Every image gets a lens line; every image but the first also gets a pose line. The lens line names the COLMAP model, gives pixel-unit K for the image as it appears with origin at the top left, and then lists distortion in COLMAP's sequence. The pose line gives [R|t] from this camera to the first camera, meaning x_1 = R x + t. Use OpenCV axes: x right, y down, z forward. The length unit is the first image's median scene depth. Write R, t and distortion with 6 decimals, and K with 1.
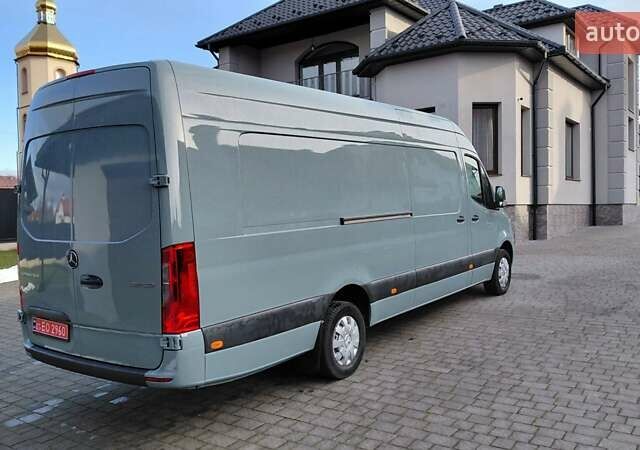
lens RADIAL K [[616.9, 0, 320.7], [0, 616.9, 229.8], [0, 0, 1]] dist [-0.026675, 0.000000]
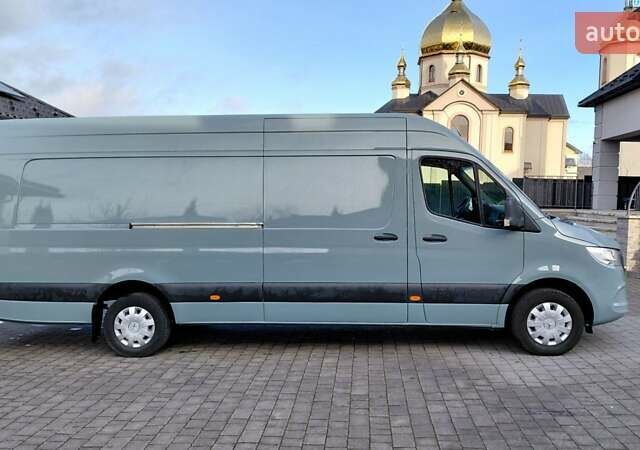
lens RADIAL K [[616.9, 0, 314.9], [0, 616.9, 223.1], [0, 0, 1]] dist [-0.026675, 0.000000]
pose [[0.504005, 0.067773, -0.861037, 1.215139], [-0.057971, 0.997323, 0.044567, -0.092195], [0.861753, 0.027453, 0.506585, 0.688241]]
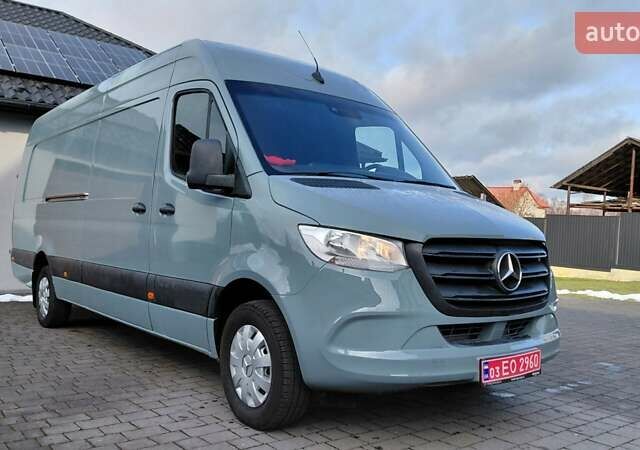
lens RADIAL K [[616.9, 0, 324.4], [0, 616.9, 220.0], [0, 0, 1]] dist [-0.026675, 0.000000]
pose [[-0.275094, 0.007303, -0.961390, 1.045062], [-0.077157, 0.996578, 0.029648, -0.052489], [0.958316, 0.082334, -0.273589, 1.841949]]
